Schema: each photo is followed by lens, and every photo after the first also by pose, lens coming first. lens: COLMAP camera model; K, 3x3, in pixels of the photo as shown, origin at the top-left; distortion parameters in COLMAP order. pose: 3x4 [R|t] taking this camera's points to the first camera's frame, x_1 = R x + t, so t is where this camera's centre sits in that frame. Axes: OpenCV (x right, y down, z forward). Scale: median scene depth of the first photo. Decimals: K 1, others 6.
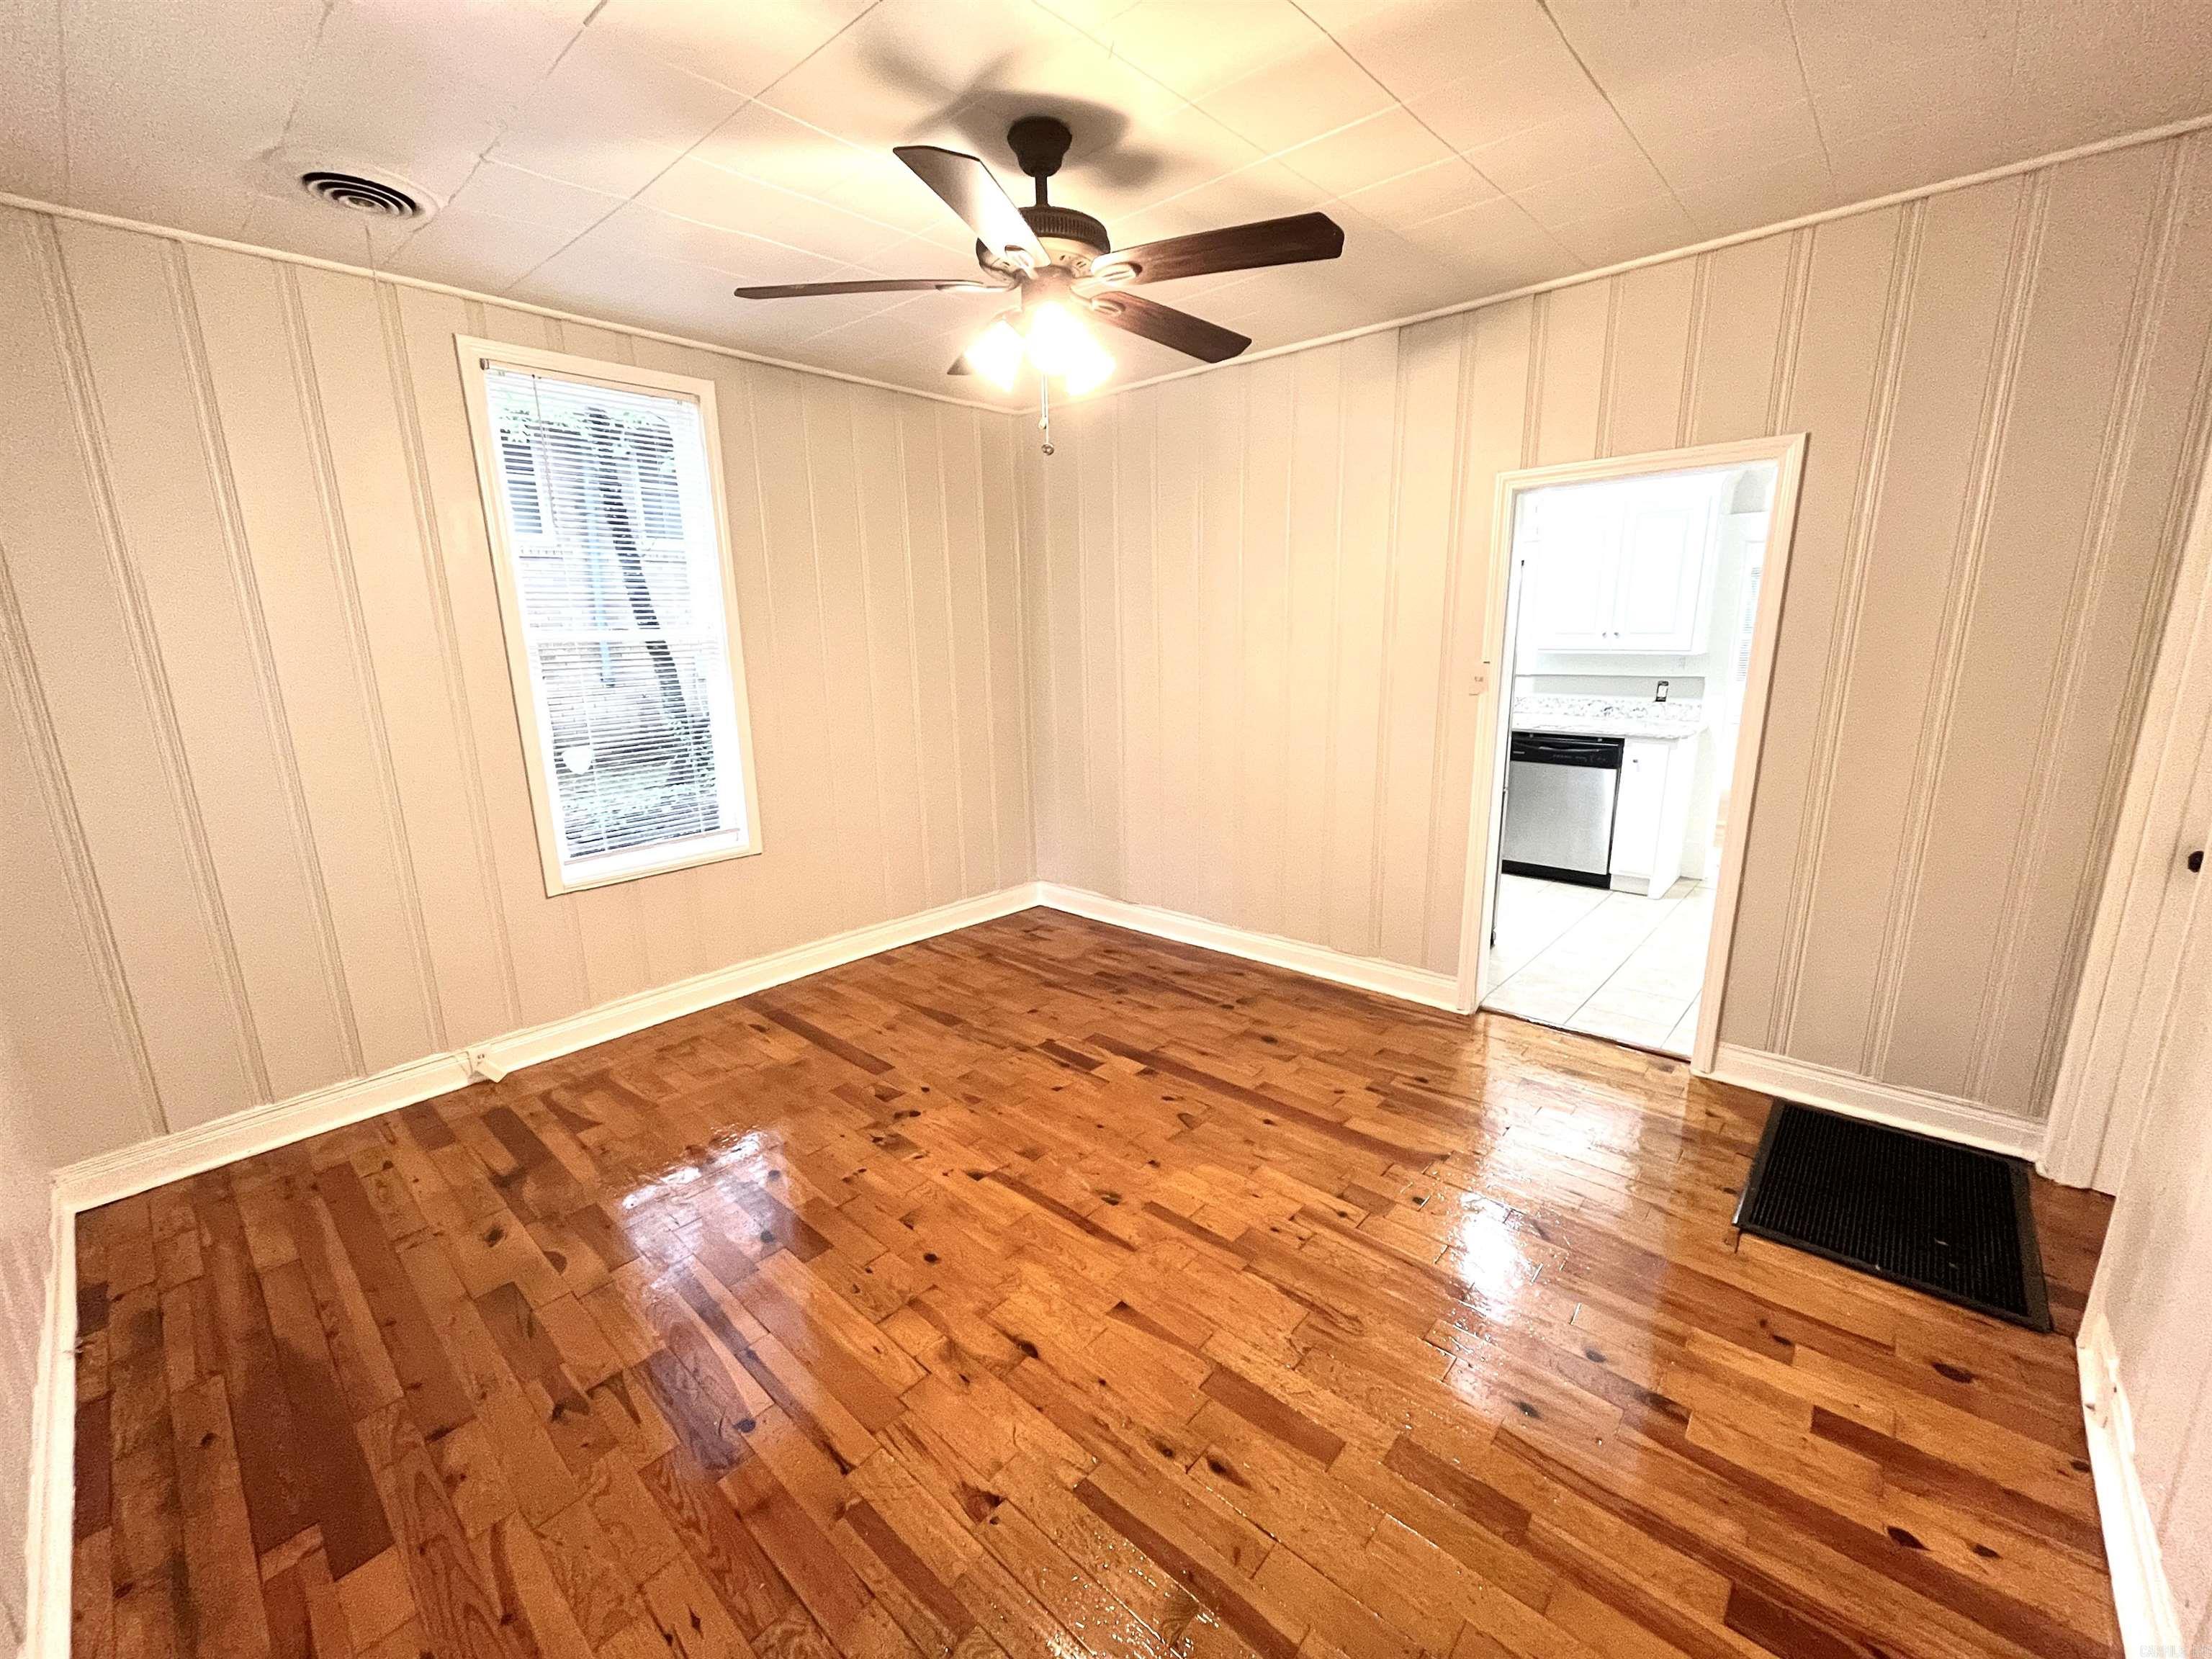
lens RADIAL K [[897.8, 0, 1102.4], [0, 897.8, 833.2], [0, 0, 1]] dist [-0.004171, 0.000503]
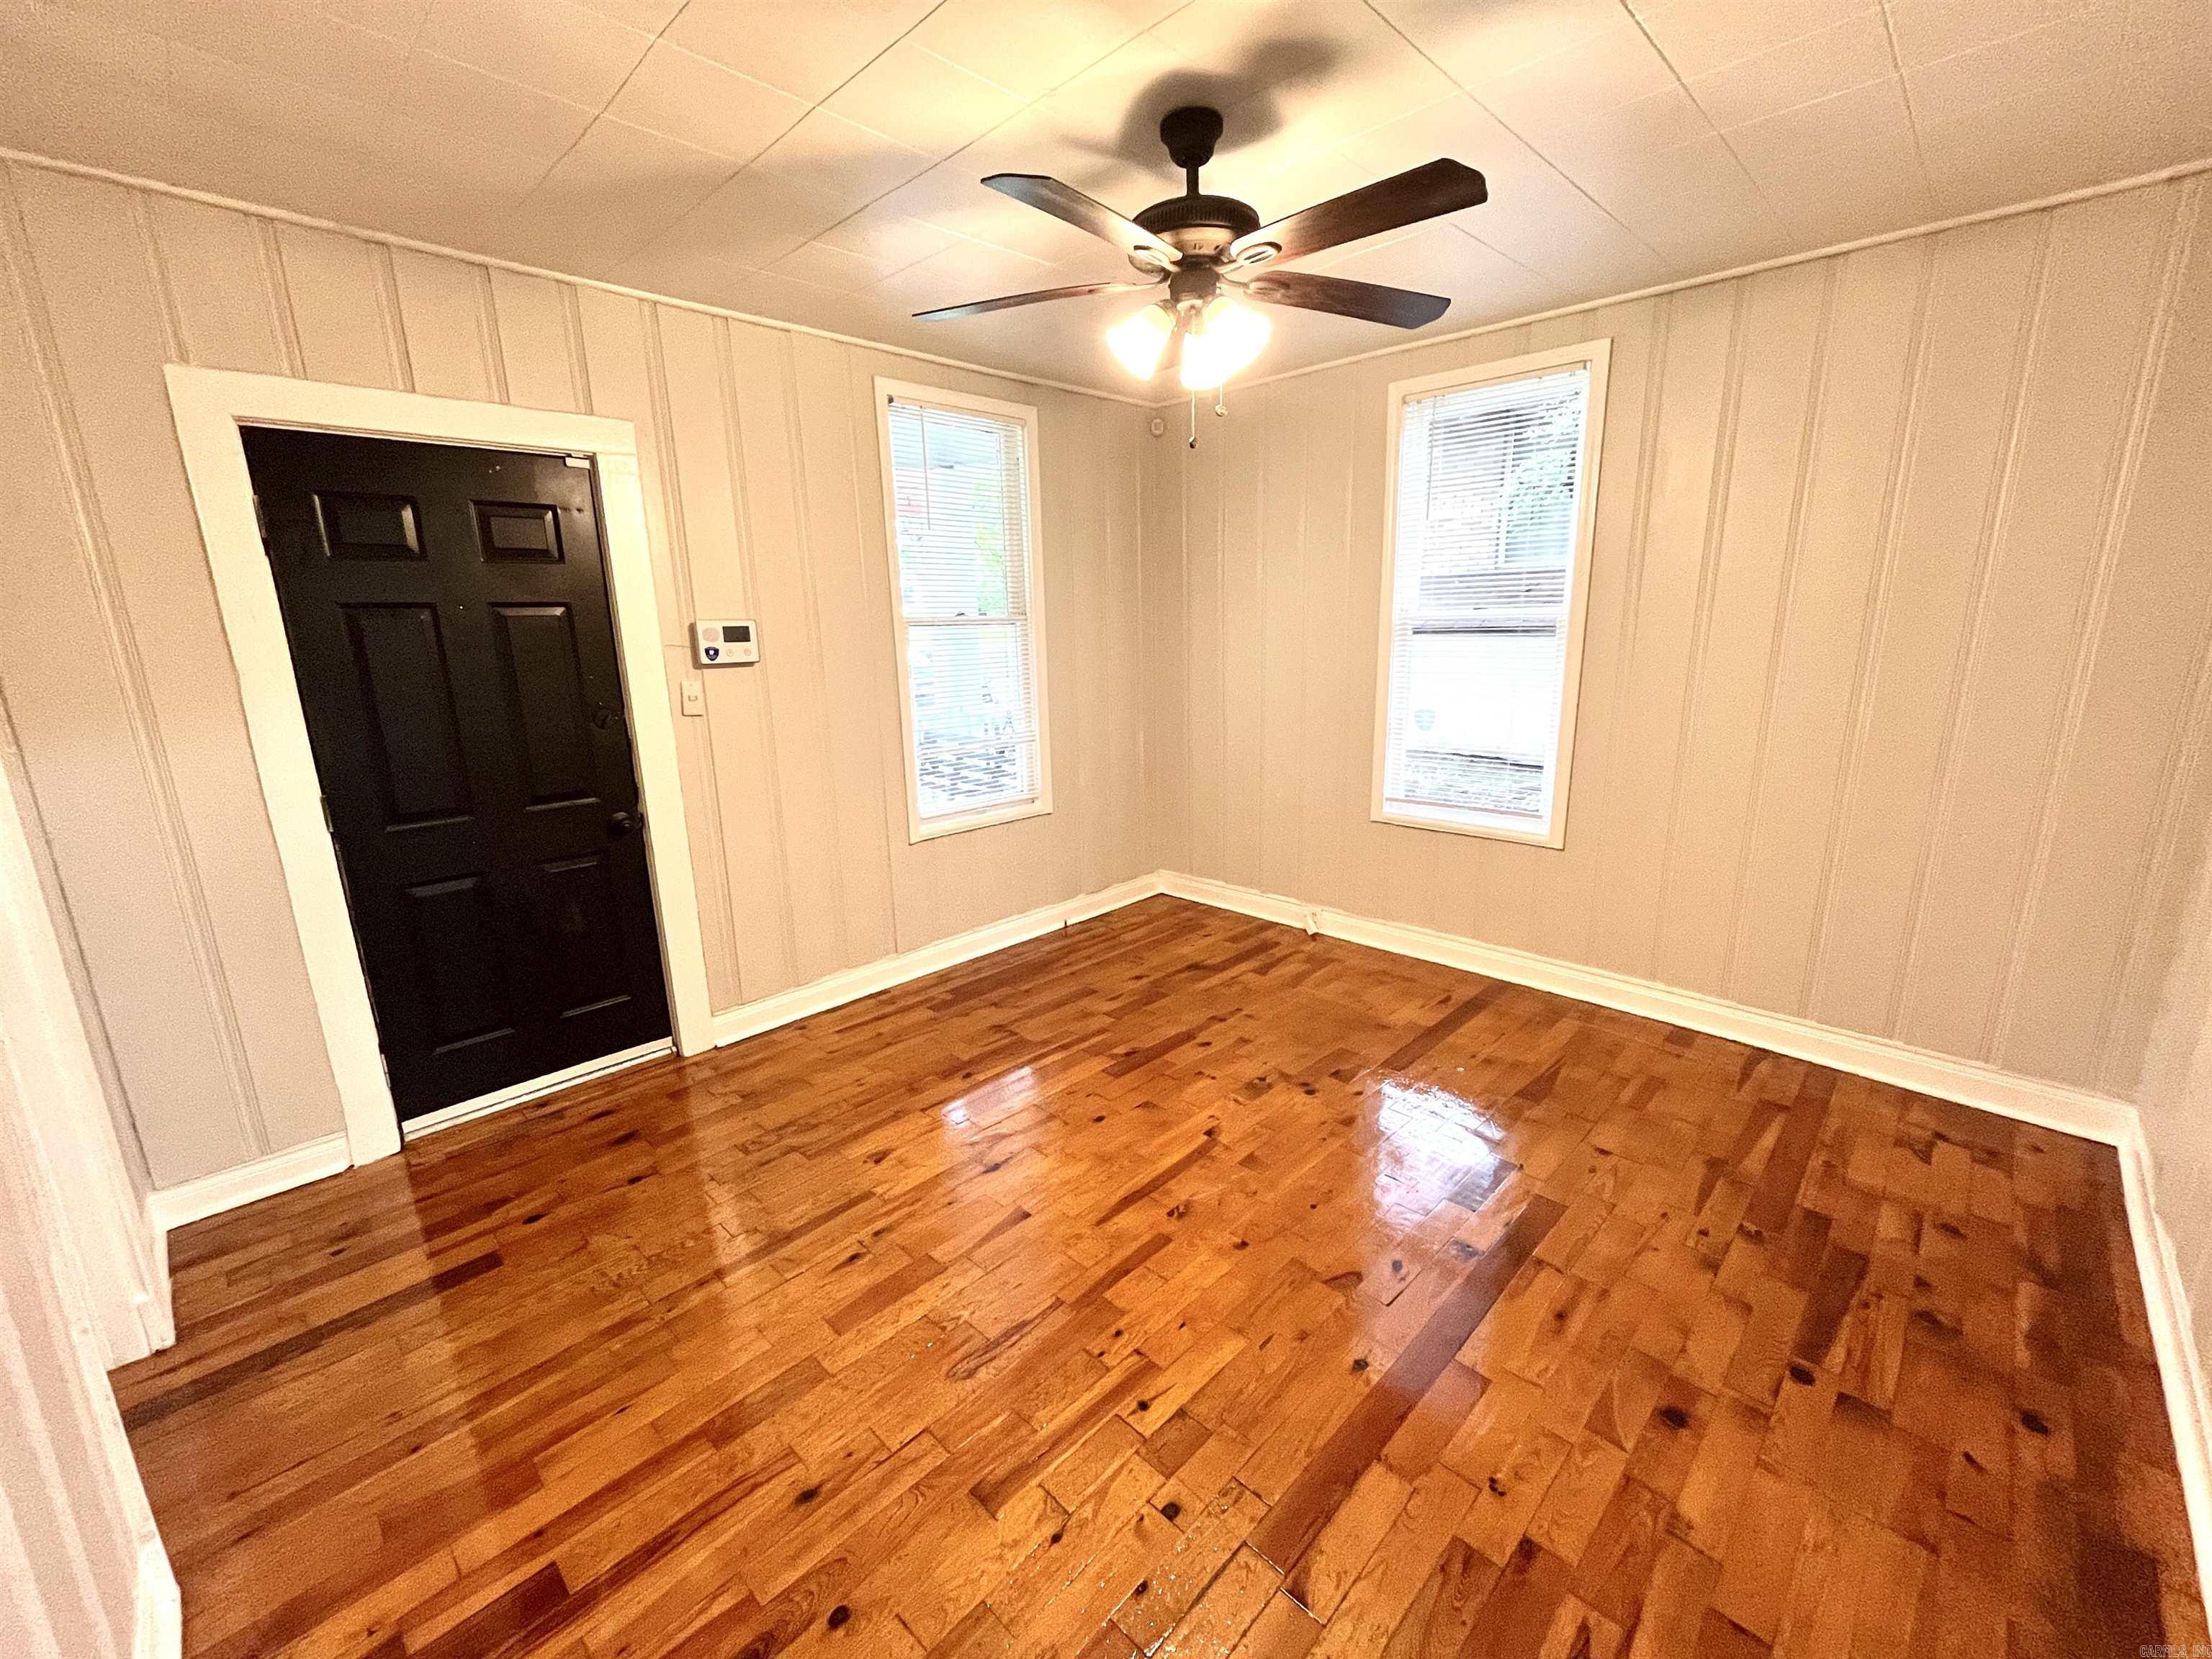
lens RADIAL K [[897.8, 0, 1101.2], [0, 897.8, 830.5], [0, 0, 1]] dist [-0.004171, 0.000503]
pose [[-0.046982, 0.248264, -0.967553, 0.880735], [-0.202936, 0.946050, 0.252600, -0.220659], [0.978064, 0.208219, 0.005934, 0.856269]]
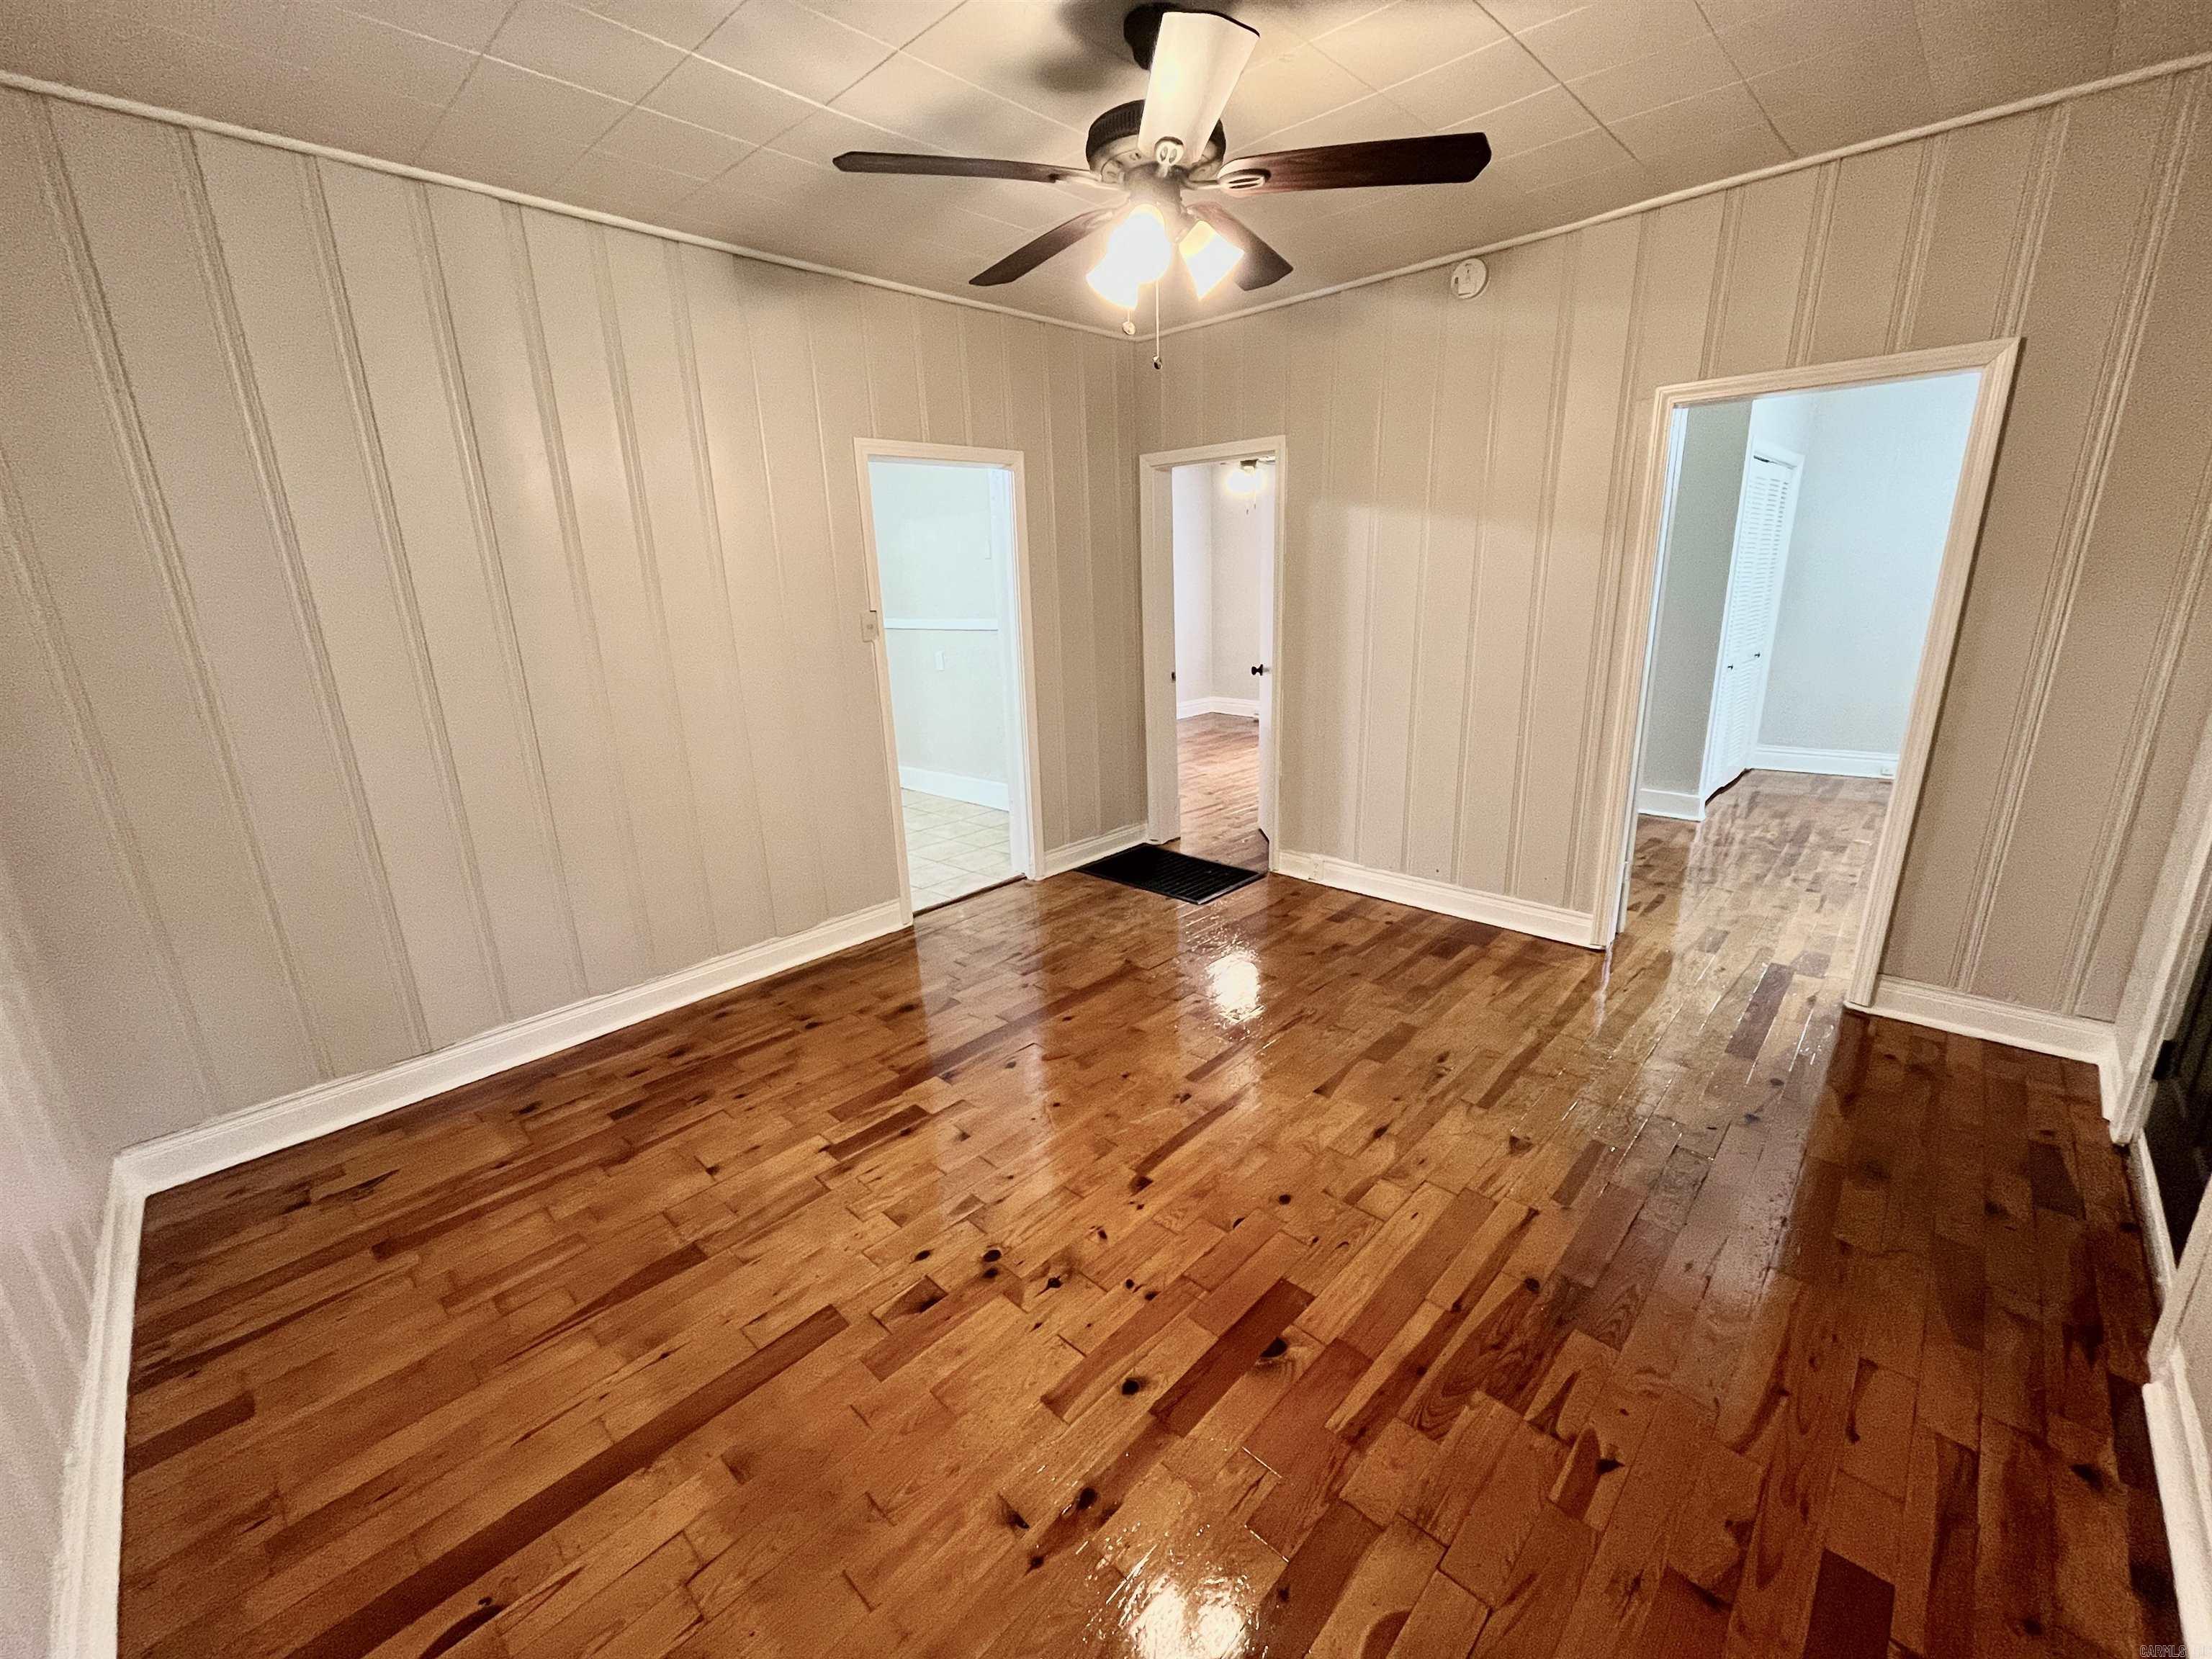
lens RADIAL K [[897.8, 0, 1102.5], [0, 897.8, 833.4], [0, 0, 1]] dist [-0.004171, 0.000503]
pose [[0.032002, -0.255380, 0.966311, -0.979391], [0.254829, 0.936940, 0.239178, -0.173551], [-0.966456, 0.238590, 0.095062, 0.945264]]
